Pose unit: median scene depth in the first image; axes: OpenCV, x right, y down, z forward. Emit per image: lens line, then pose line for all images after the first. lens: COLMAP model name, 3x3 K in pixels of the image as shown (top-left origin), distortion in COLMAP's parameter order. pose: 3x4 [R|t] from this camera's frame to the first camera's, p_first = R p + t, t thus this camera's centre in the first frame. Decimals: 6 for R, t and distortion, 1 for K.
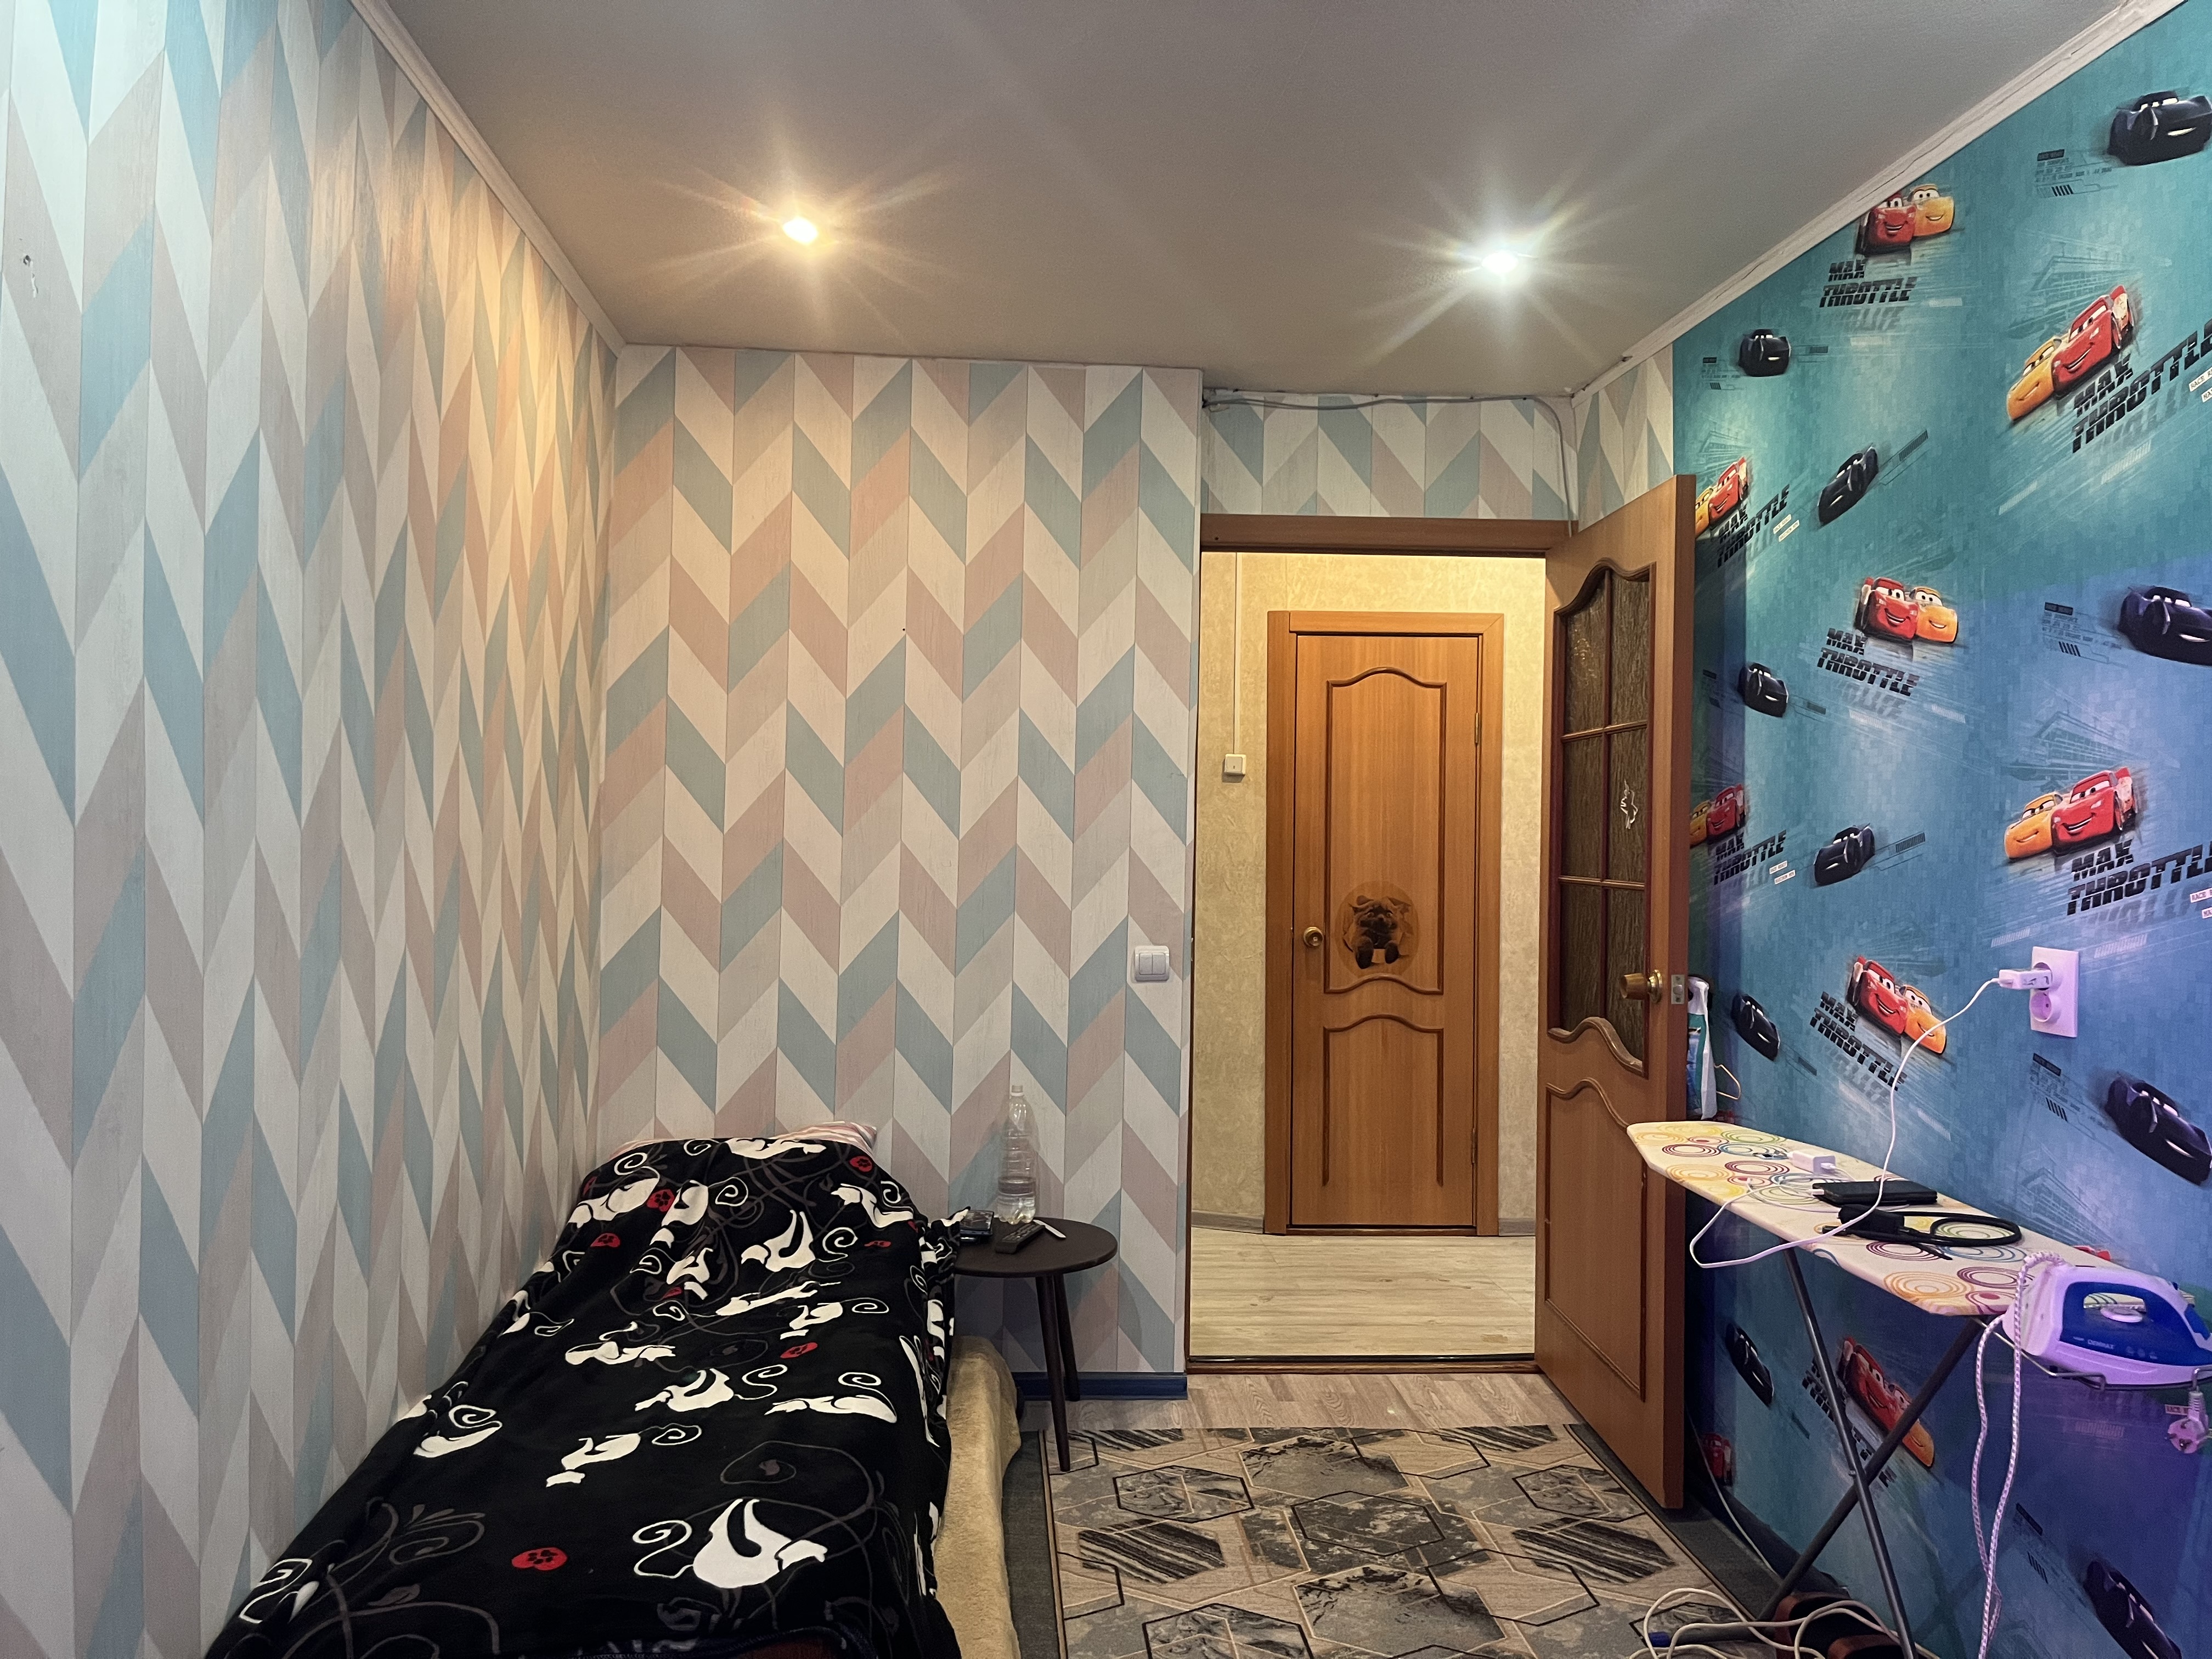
lens RADIAL K [[1647.1, 0, 1104.5], [0, 1647.1, 821.0], [0, 0, 1]] dist [0.036272, -0.063171]
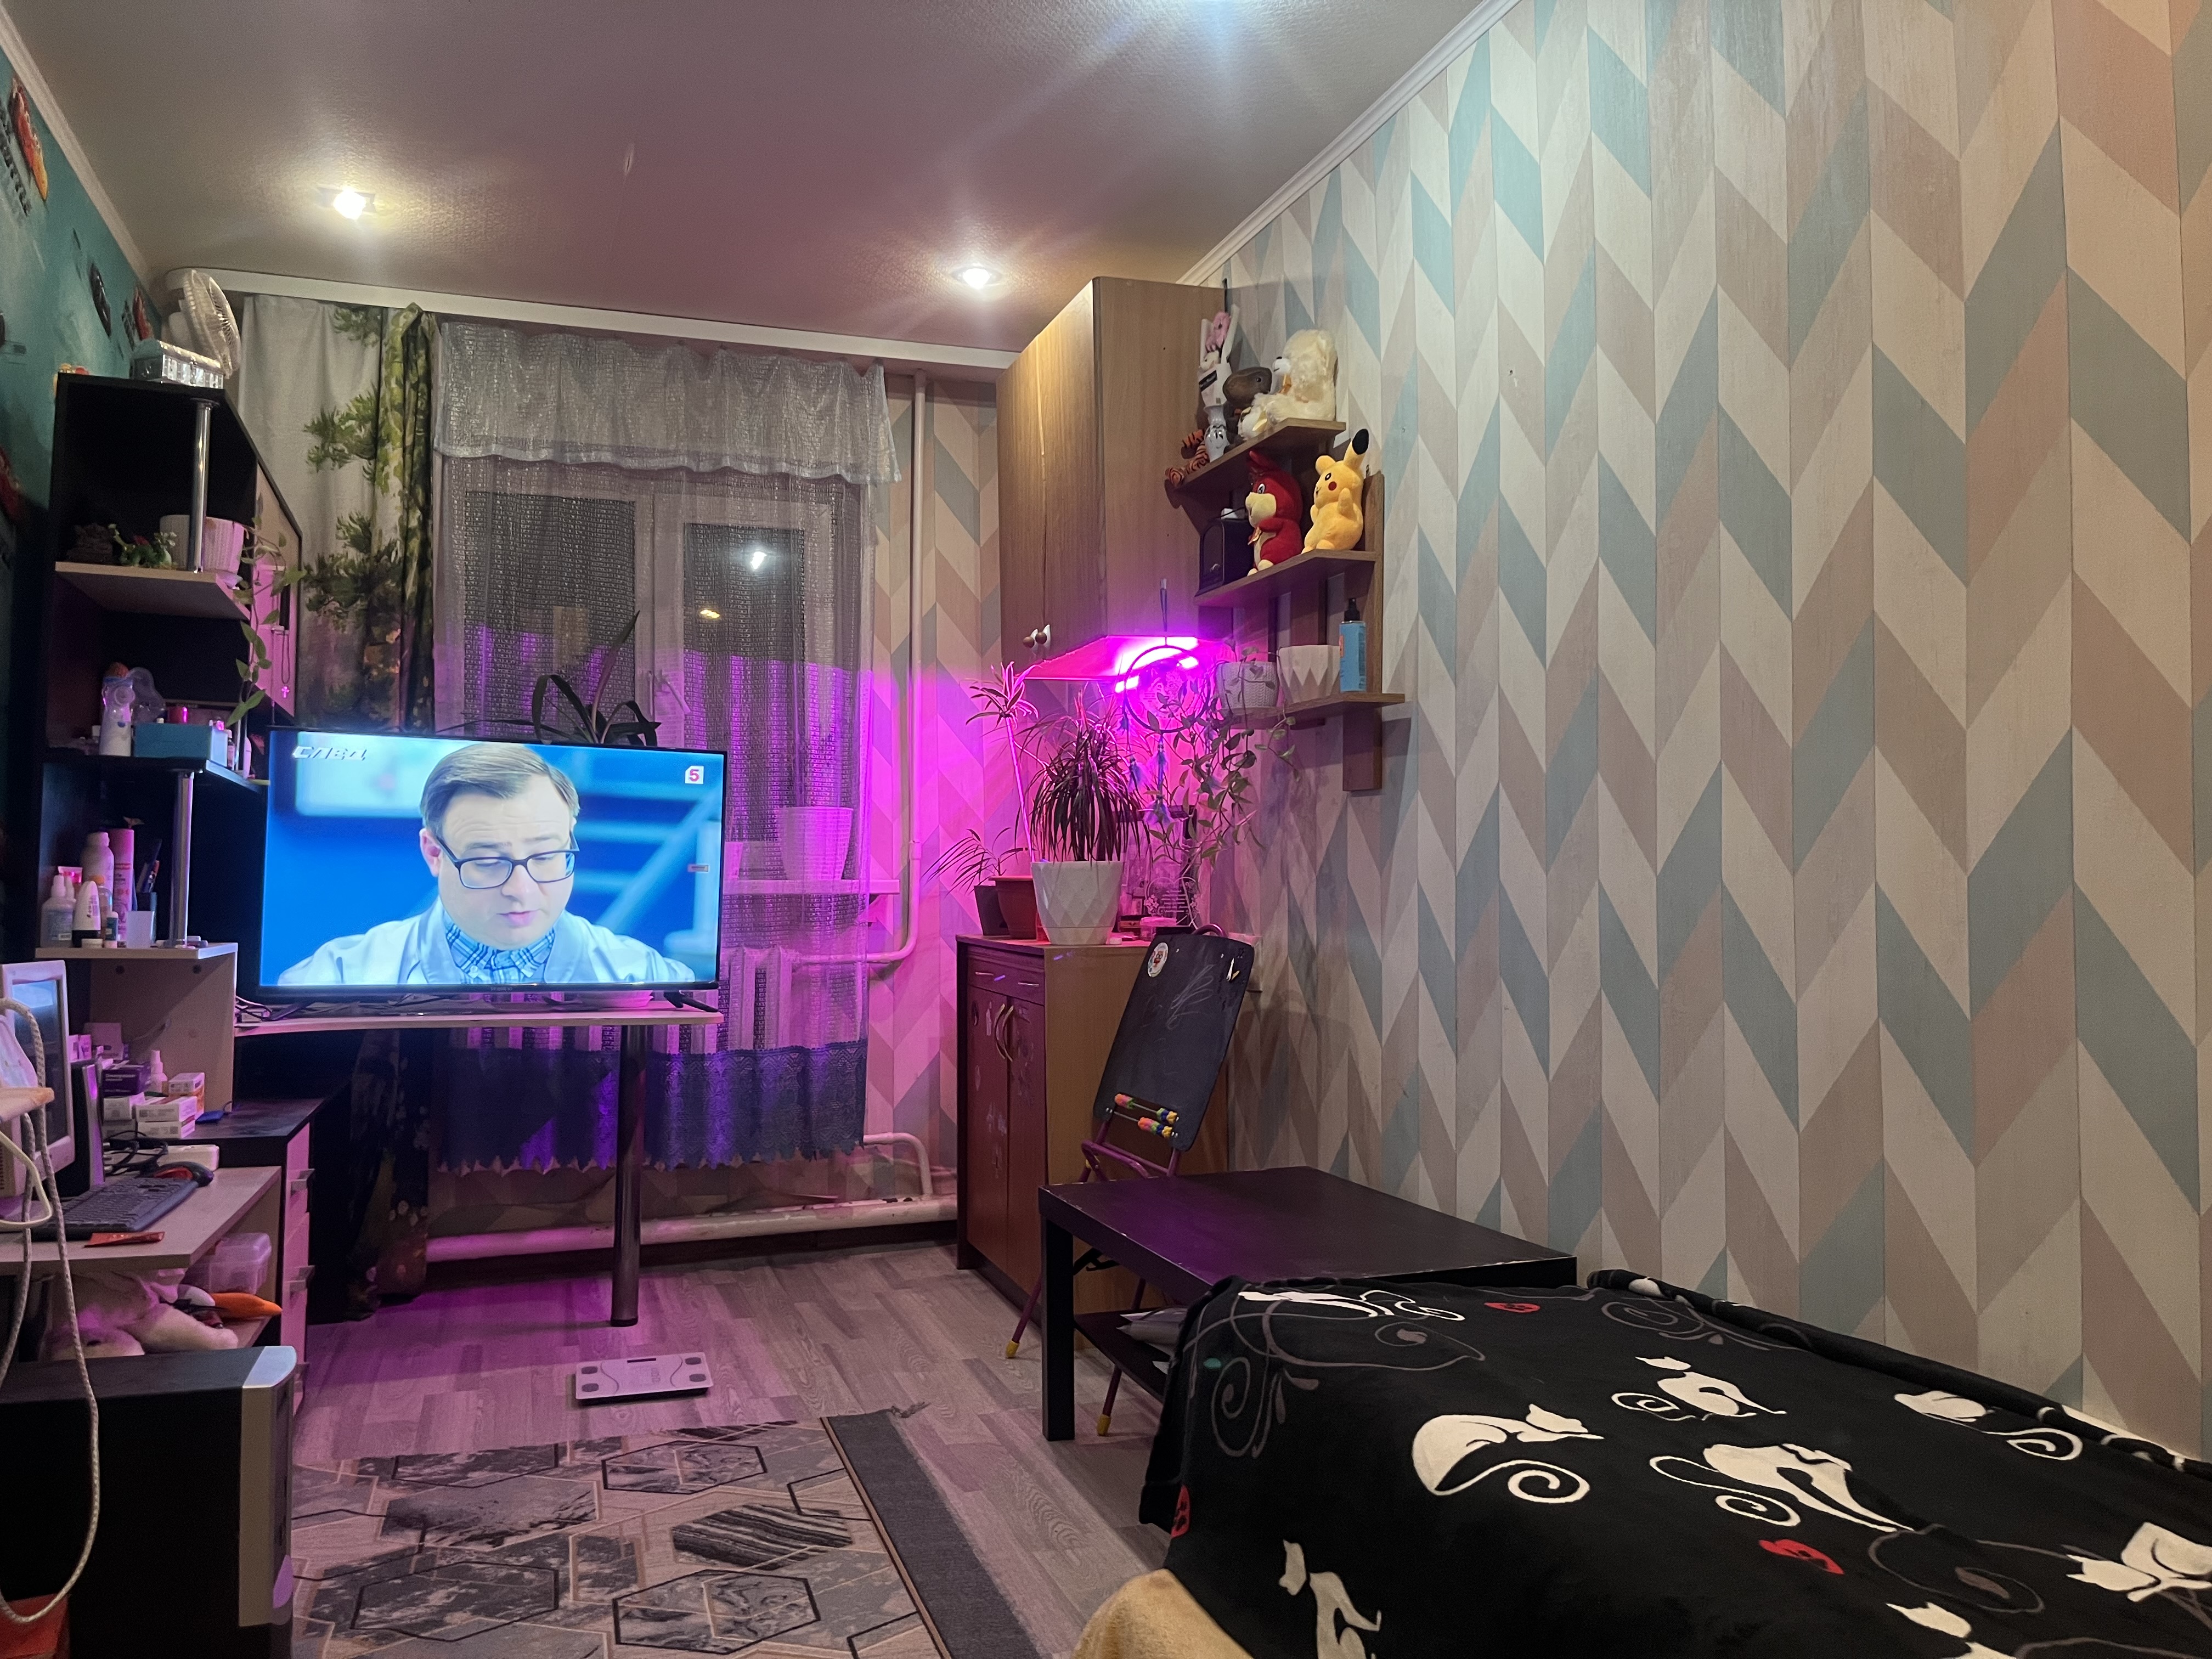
lens RADIAL K [[1647.1, 0, 1104.7], [0, 1647.1, 826.1], [0, 0, 1]] dist [0.036272, -0.063171]
pose [[-0.970913, -0.027402, -0.237858, 0.067134], [-0.017925, 0.998960, -0.041914, 0.114734], [0.238759, -0.036431, -0.970395, 1.847087]]
